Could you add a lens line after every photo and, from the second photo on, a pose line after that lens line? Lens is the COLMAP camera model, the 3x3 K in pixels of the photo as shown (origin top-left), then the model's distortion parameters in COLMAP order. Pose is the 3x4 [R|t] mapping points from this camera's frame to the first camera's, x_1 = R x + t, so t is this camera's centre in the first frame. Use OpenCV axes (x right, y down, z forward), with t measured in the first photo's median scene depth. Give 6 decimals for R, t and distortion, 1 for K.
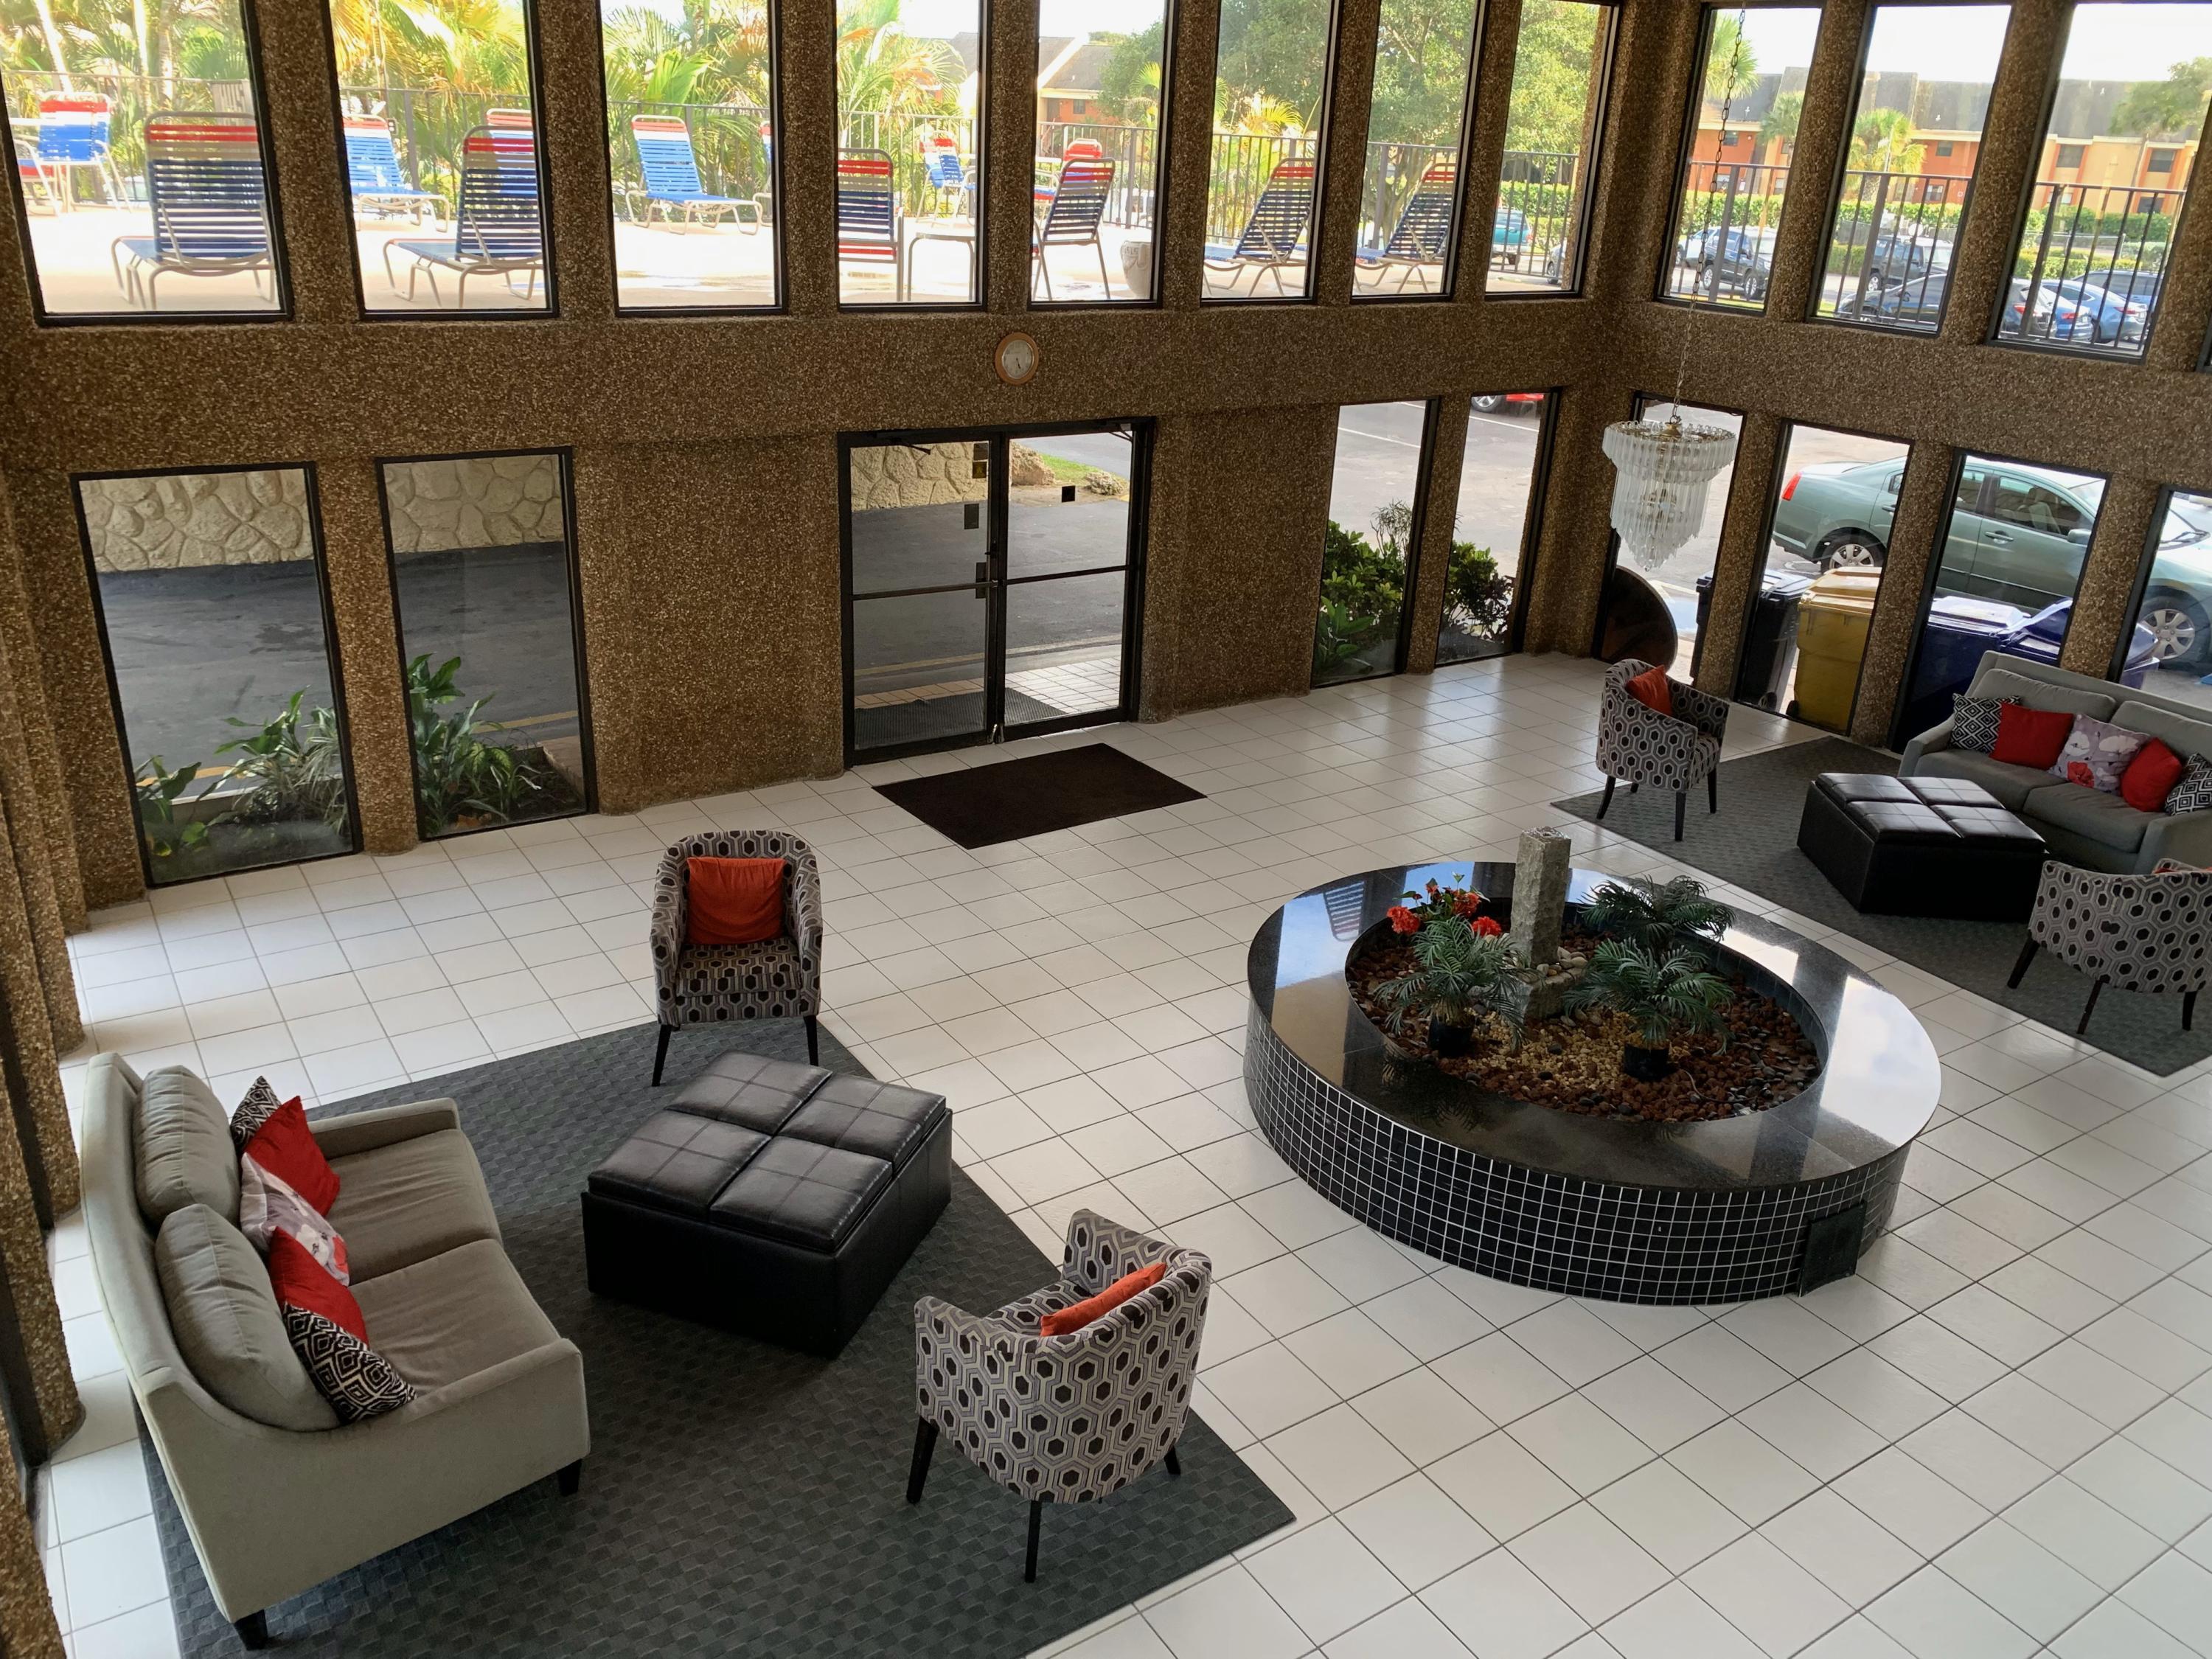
lens RADIAL K [[1718.5, 0, 1100.5], [0, 1718.5, 817.6], [0, 0, 1]] dist [0.007148, -0.006084]
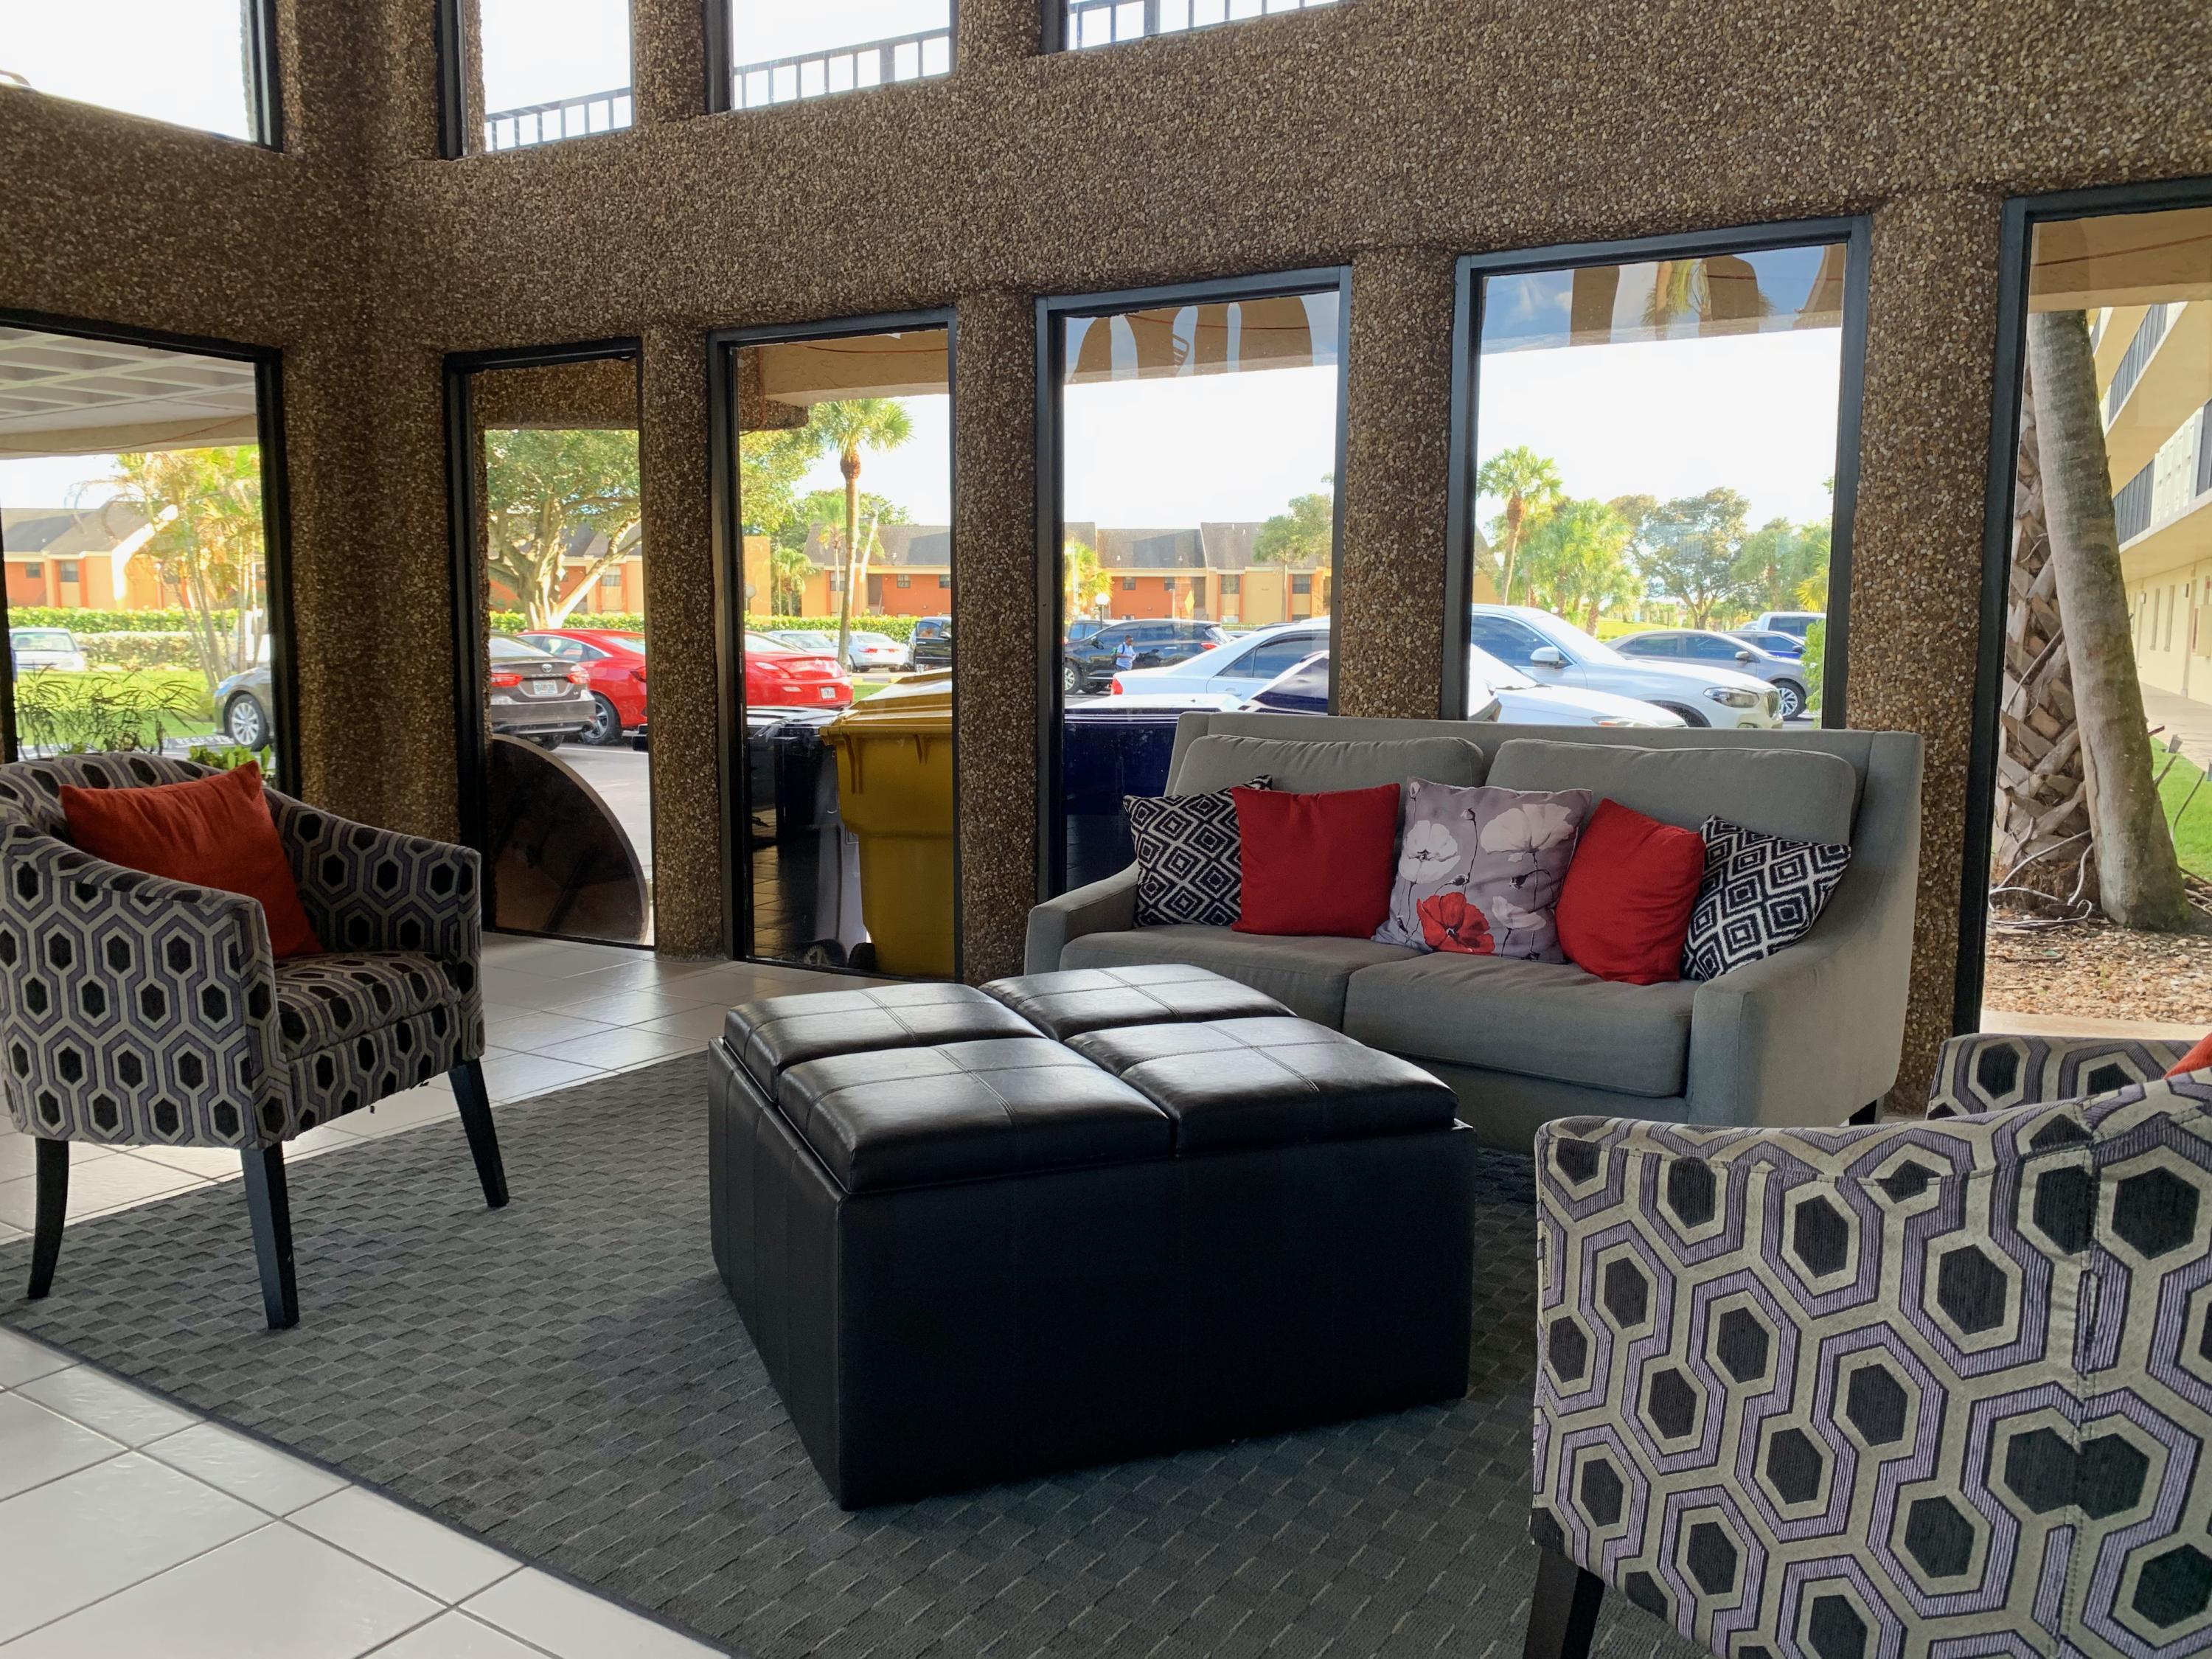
lens RADIAL K [[1718.5, 0, 1114.5], [0, 1718.5, 831.2], [0, 0, 1]] dist [0.007148, -0.006084]
pose [[0.914150, -0.090495, 0.395146, 0.359718], [0.187729, 0.958446, -0.214802, 0.021579], [-0.359287, 0.270542, 0.893152, 0.694238]]
